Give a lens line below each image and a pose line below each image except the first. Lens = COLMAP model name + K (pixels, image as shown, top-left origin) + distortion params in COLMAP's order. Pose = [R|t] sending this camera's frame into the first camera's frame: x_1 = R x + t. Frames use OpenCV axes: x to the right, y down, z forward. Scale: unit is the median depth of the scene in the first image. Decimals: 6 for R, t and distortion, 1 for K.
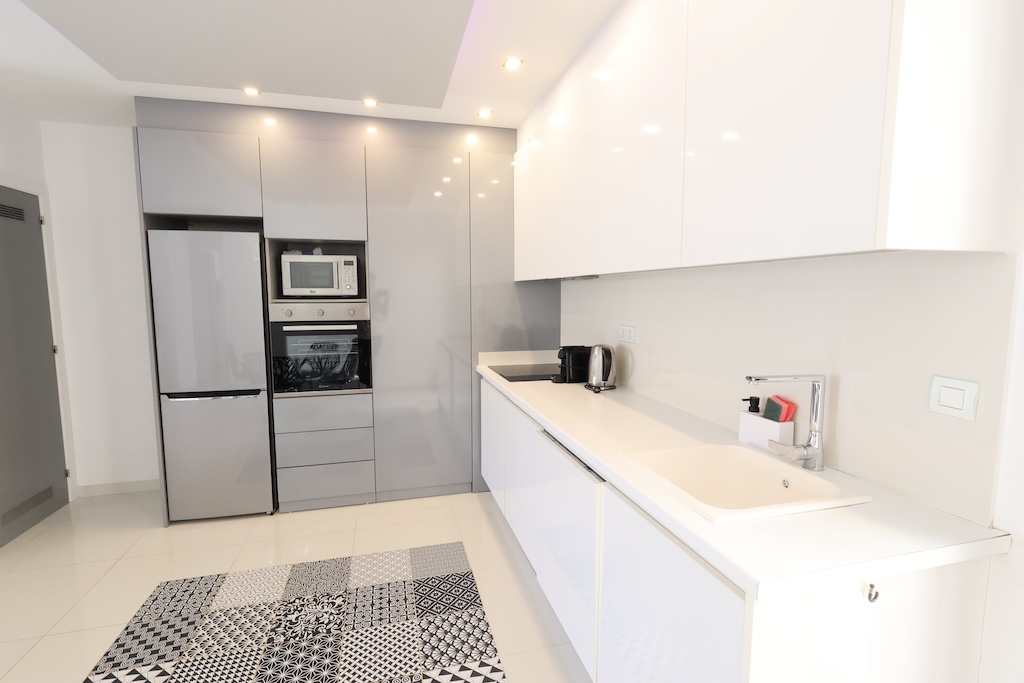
lens RADIAL K [[473.4, 0, 510.4], [0, 473.4, 342.2], [0, 0, 1]] dist [-0.002867, 0.002306]
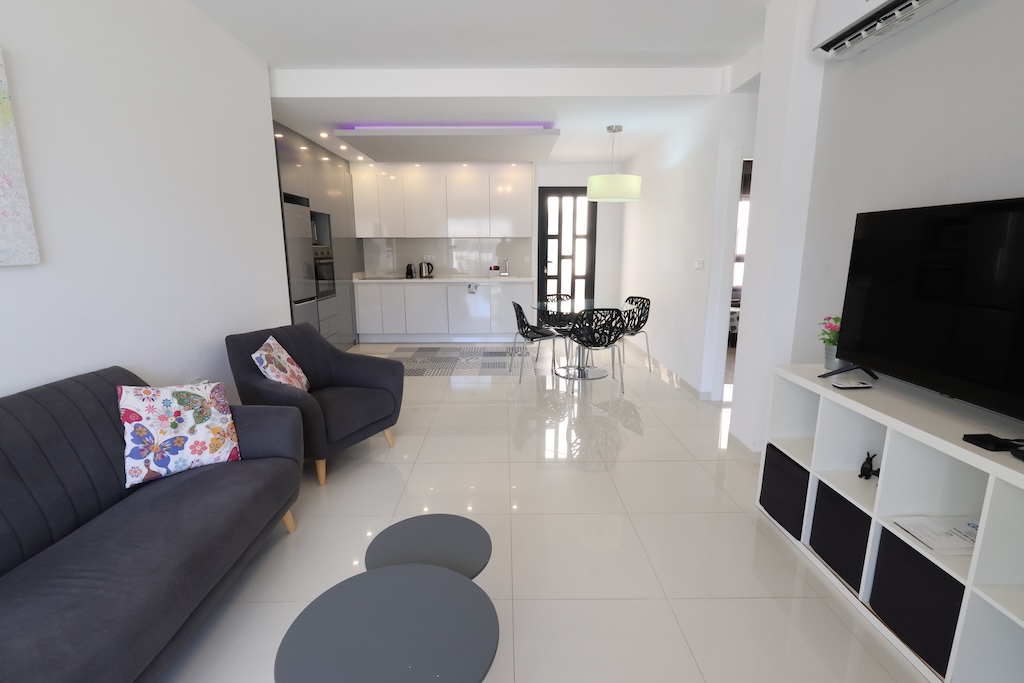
lens RADIAL K [[473.4, 0, 509.4], [0, 473.4, 341.2], [0, 0, 1]] dist [-0.002867, 0.002306]
pose [[0.245124, -0.187018, 0.951282, -2.076719], [0.102961, 0.980690, 0.166269, 0.044054], [-0.964009, 0.057188, 0.259646, -0.162465]]
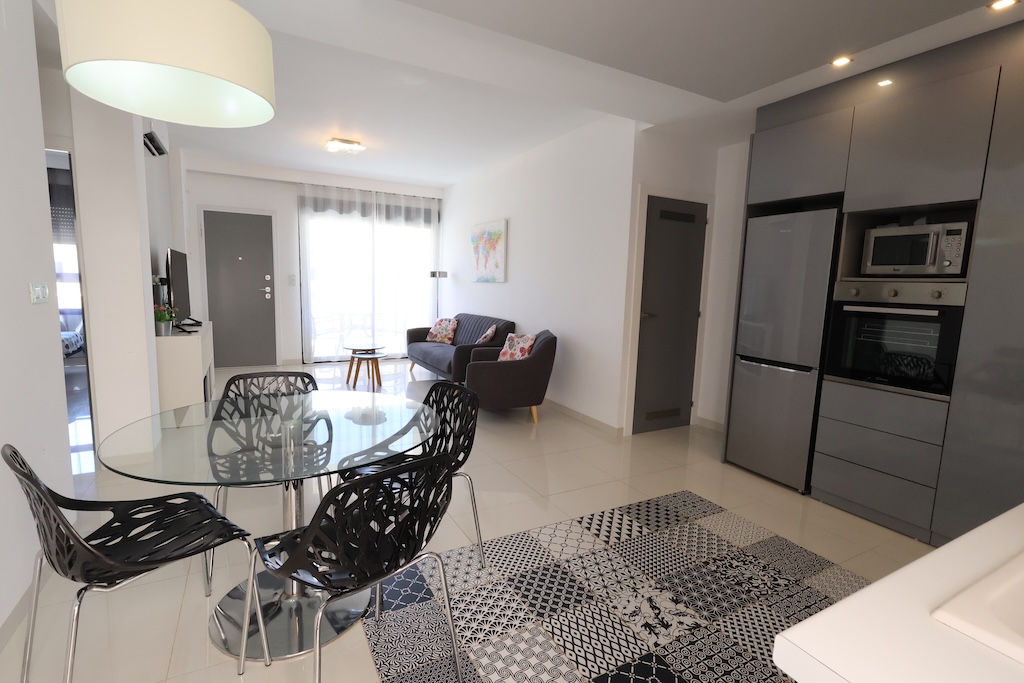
lens RADIAL K [[473.4, 0, 508.5], [0, 473.4, 343.3], [0, 0, 1]] dist [-0.002867, 0.002306]
pose [[0.233156, 0.133174, -0.963277, 0.277133], [-0.131192, 0.985830, 0.104538, 0.029385], [0.963549, 0.102000, 0.247323, 0.128635]]
